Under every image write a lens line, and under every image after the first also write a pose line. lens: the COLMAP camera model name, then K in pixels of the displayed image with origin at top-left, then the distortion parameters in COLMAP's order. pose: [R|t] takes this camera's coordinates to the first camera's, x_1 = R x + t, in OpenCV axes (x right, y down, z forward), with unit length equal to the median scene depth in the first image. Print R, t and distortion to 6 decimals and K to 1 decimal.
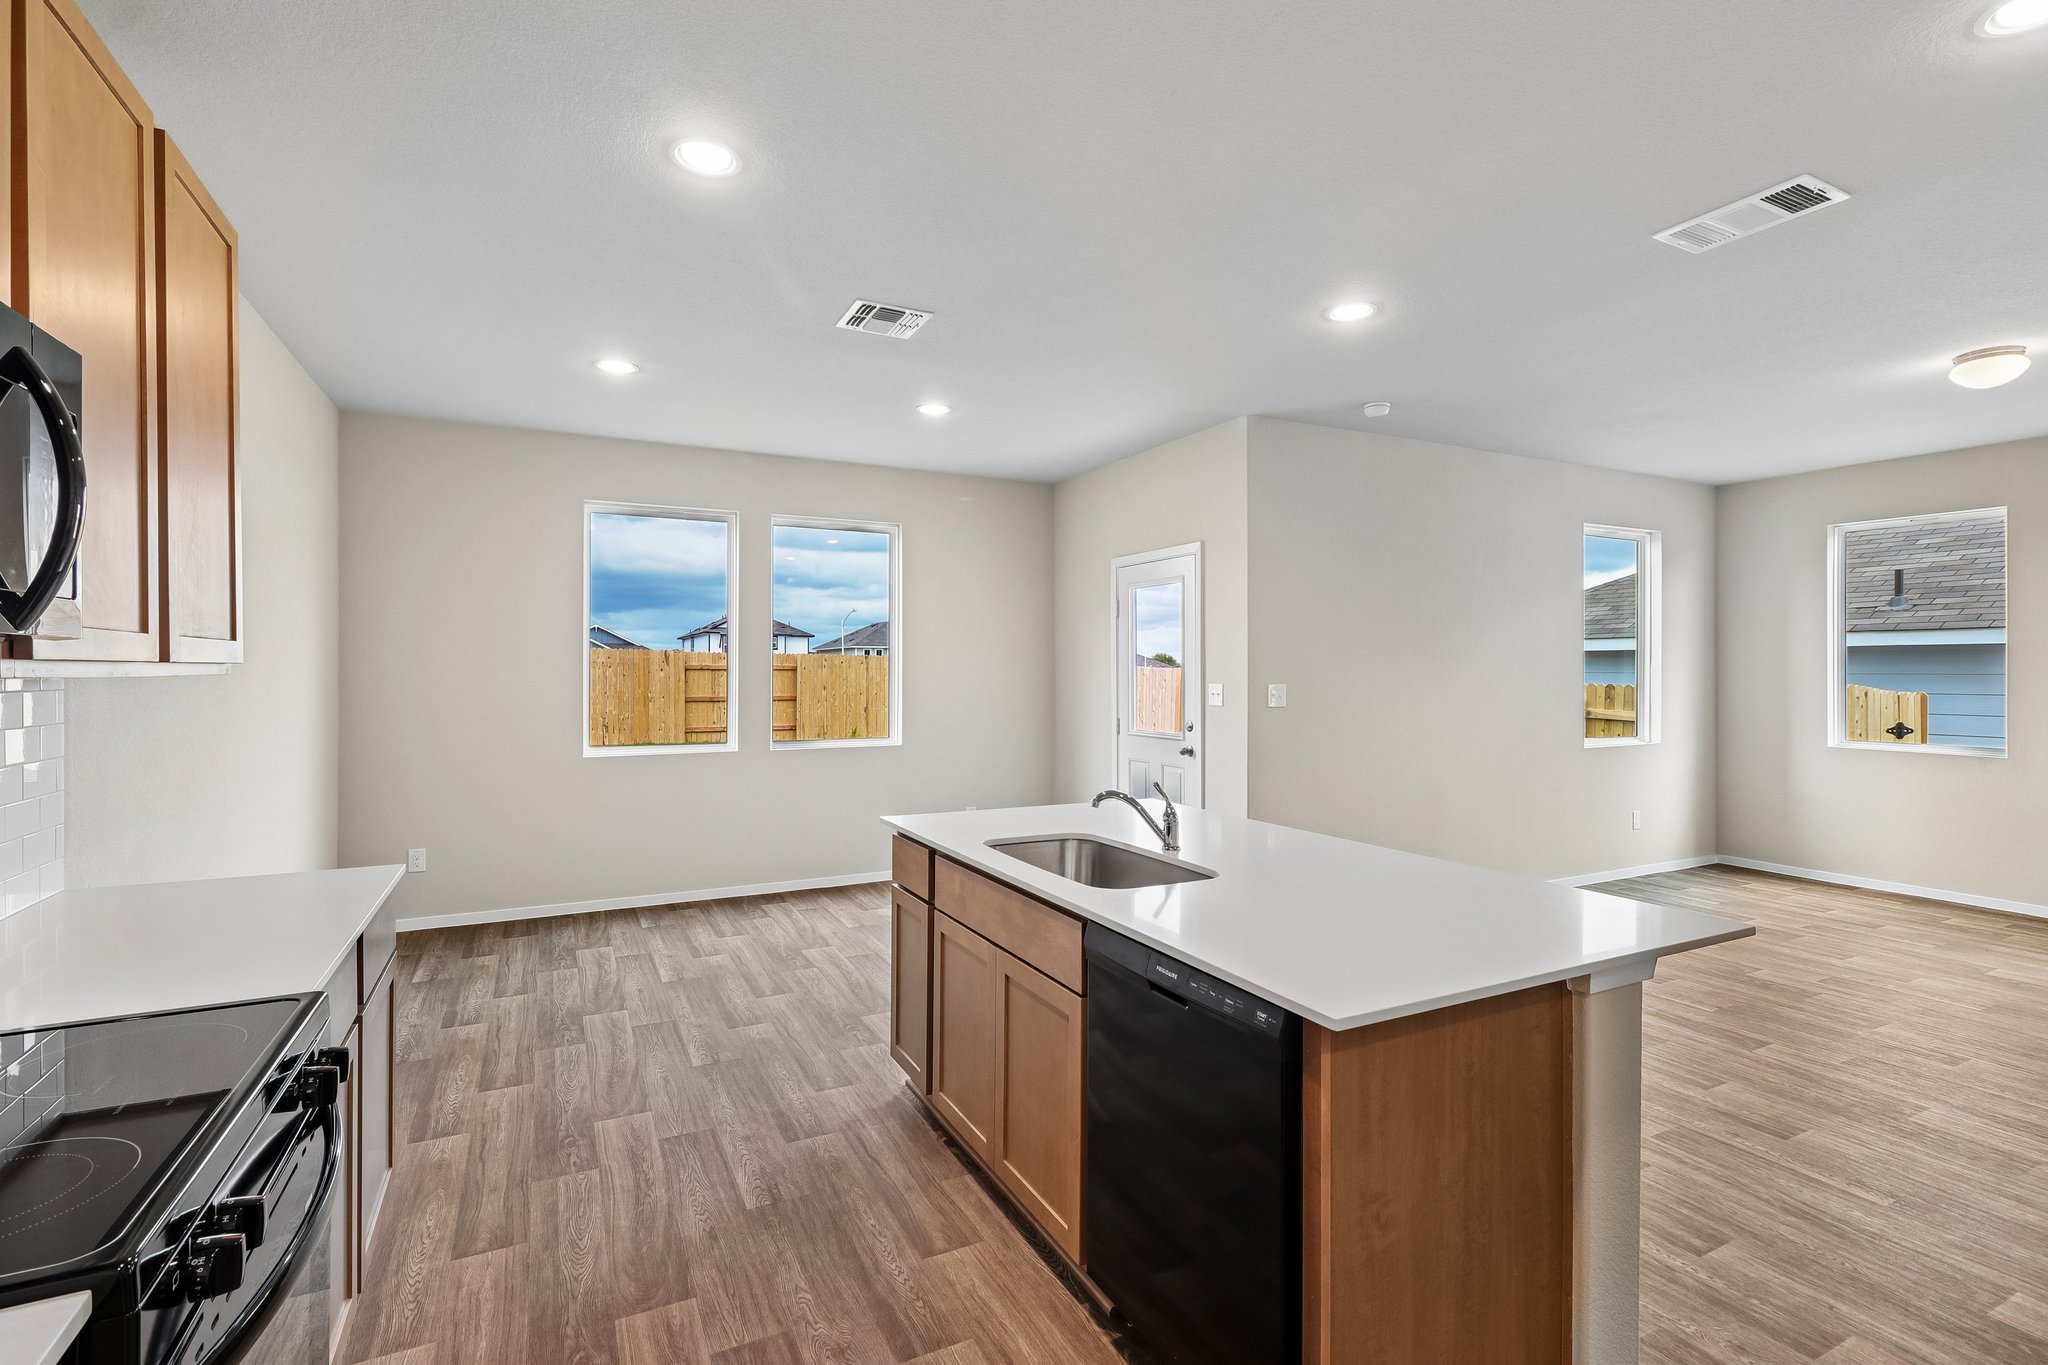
lens RADIAL K [[948.2, 0, 1029.1], [0, 948.2, 664.3], [0, 0, 1]] dist [0.001584, -0.000851]
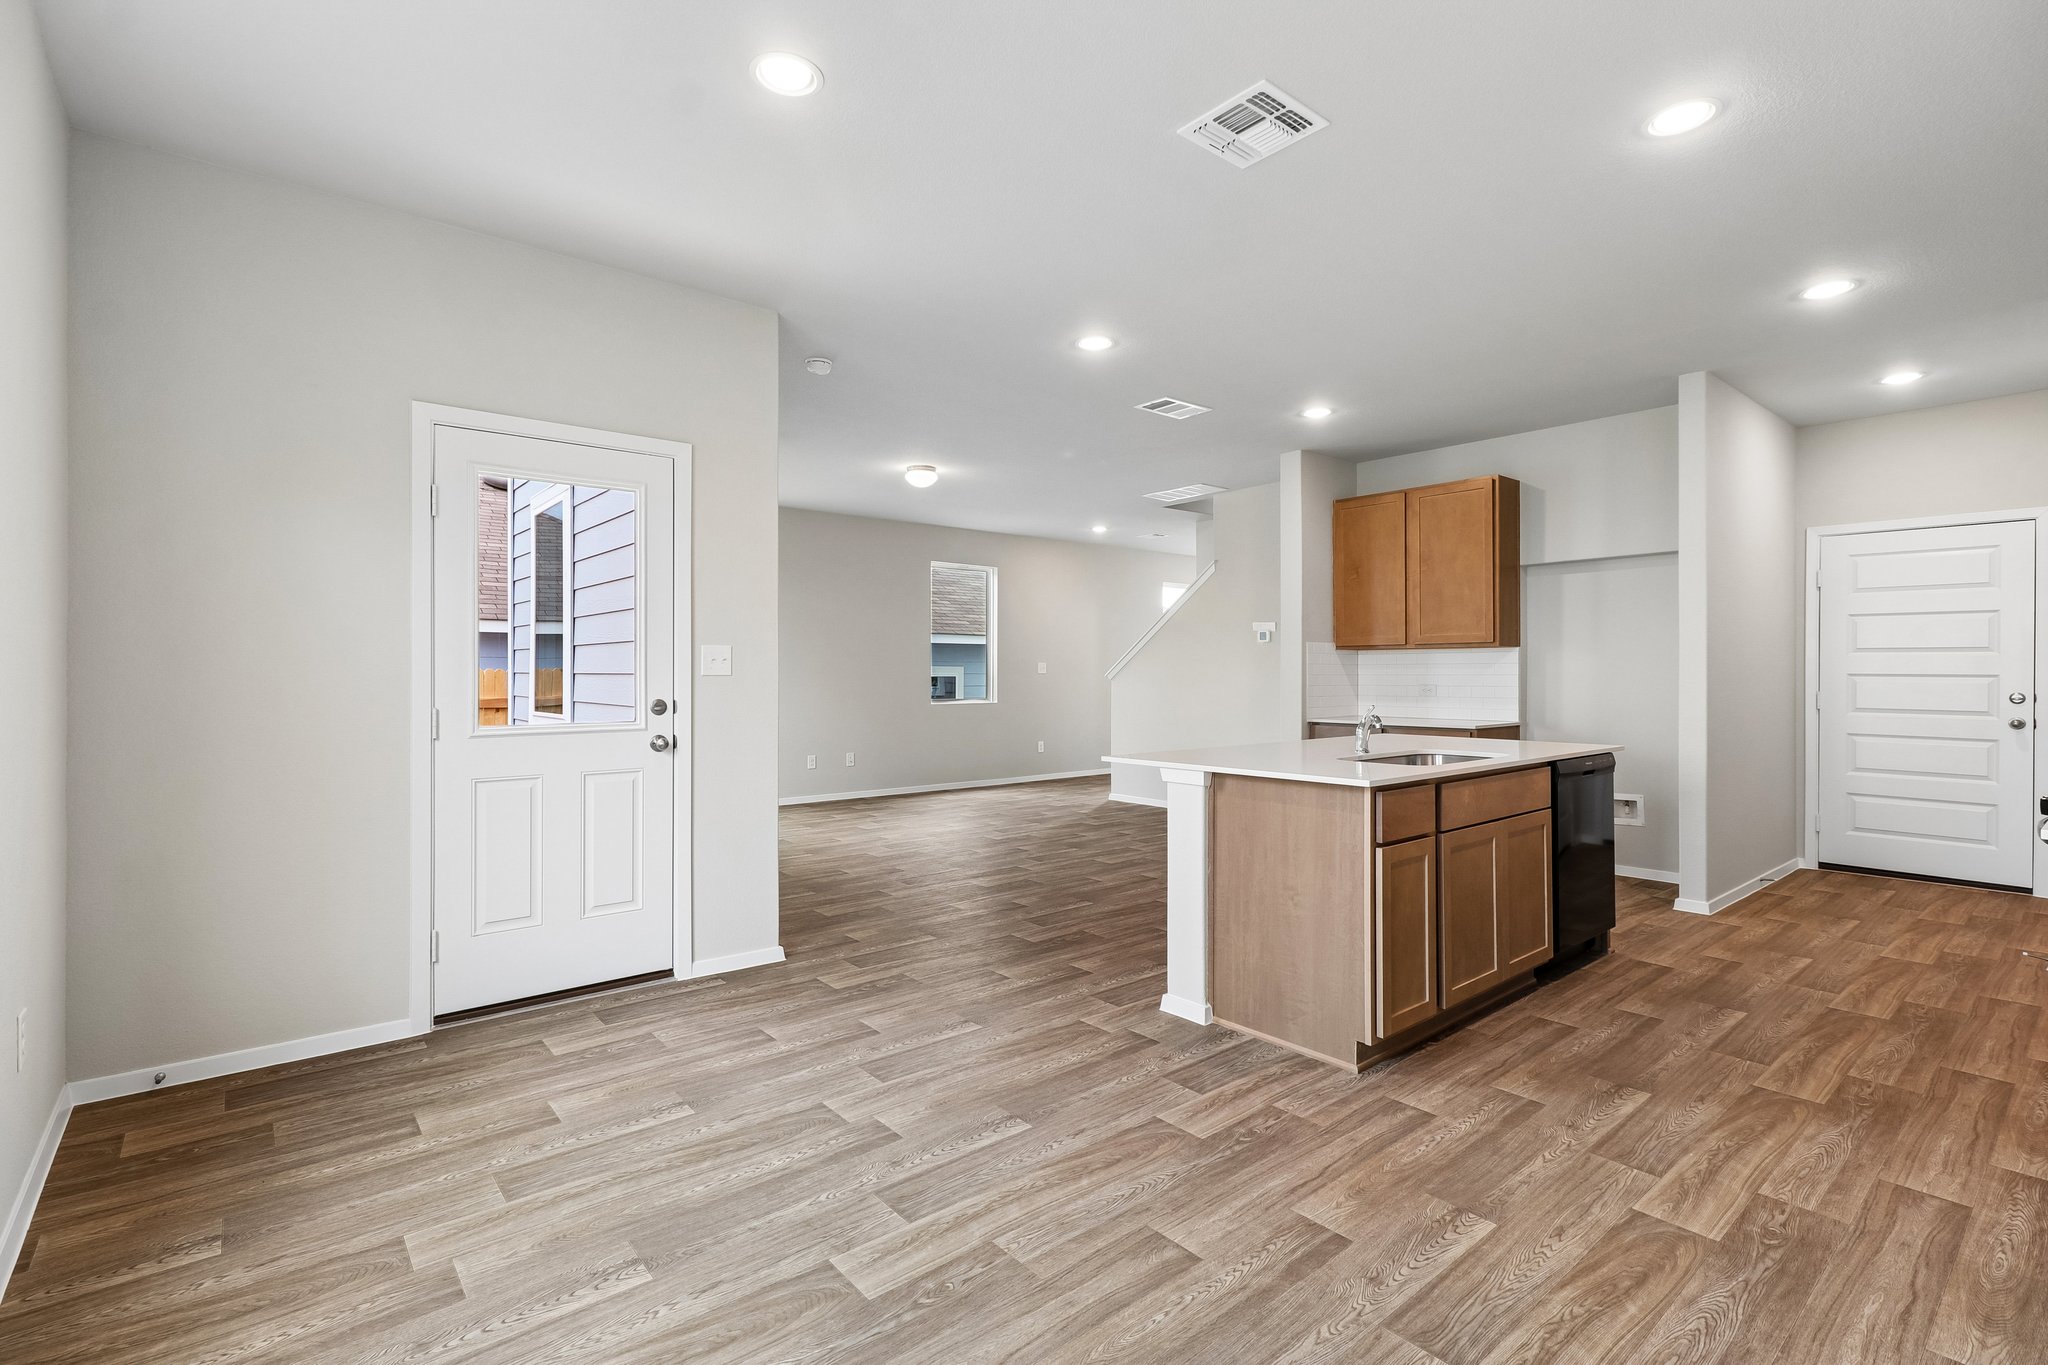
lens RADIAL K [[948.2, 0, 1029.1], [0, 948.2, 664.3], [0, 0, 1]] dist [0.001584, -0.000851]
pose [[-0.227609, 0.007382, 0.973725, -1.091507], [-0.006252, 0.999940, -0.009042, 0.077707], [-0.973732, -0.008146, -0.227549, 1.765237]]
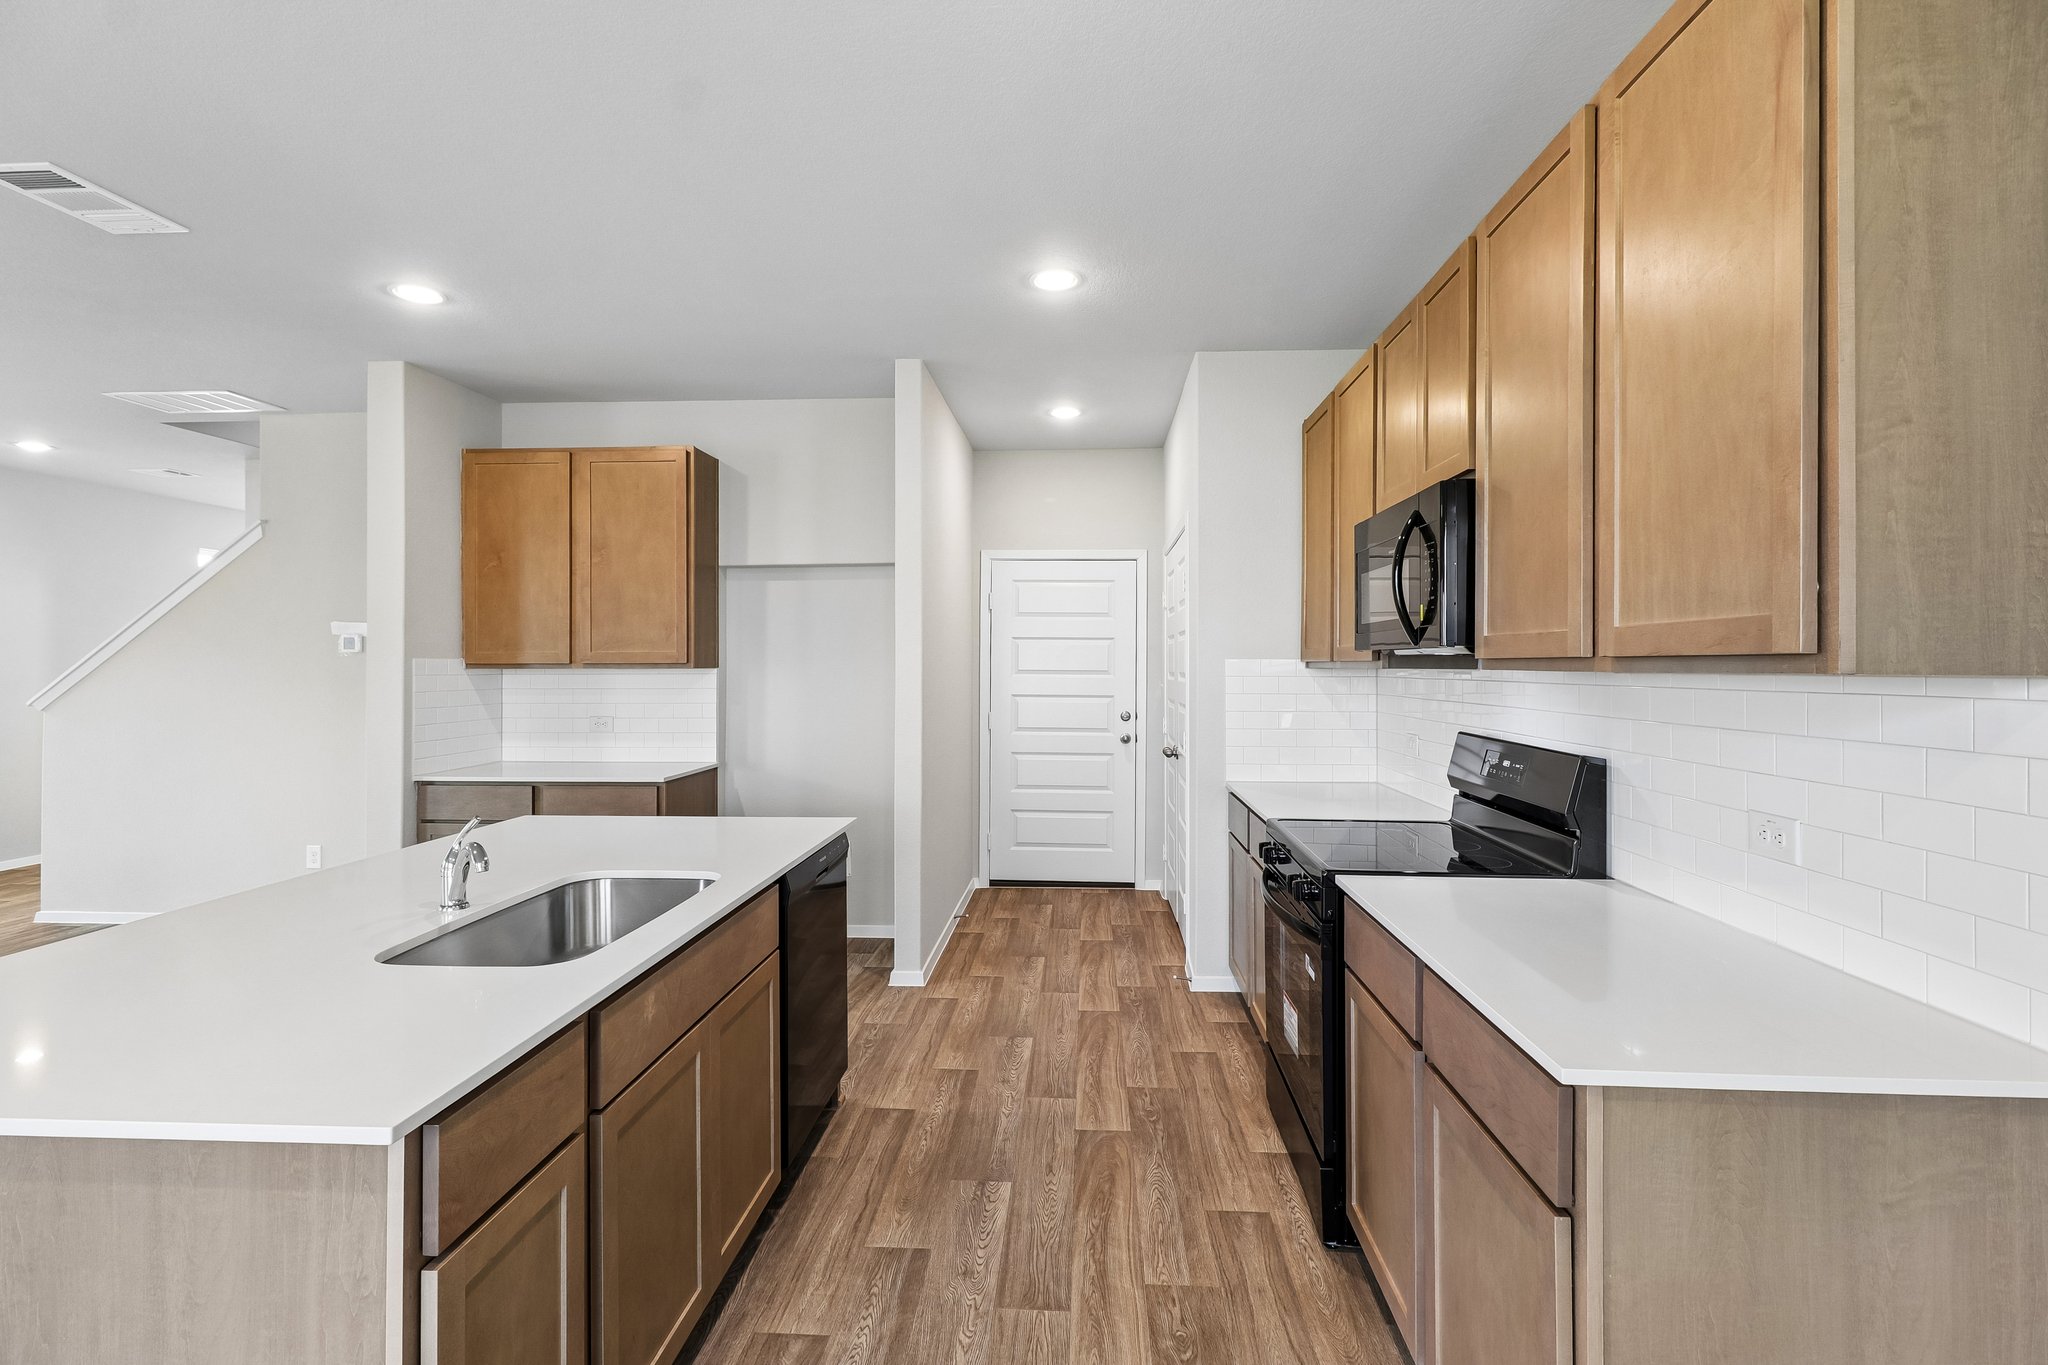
lens RADIAL K [[948.2, 0, 1029.1], [0, 948.2, 664.3], [0, 0, 1]] dist [0.001584, -0.000851]
pose [[-0.861869, -0.001908, 0.507127, -0.589186], [-0.004721, 0.999980, -0.004262, 0.007504], [-0.507109, -0.006067, -0.861861, 1.372696]]
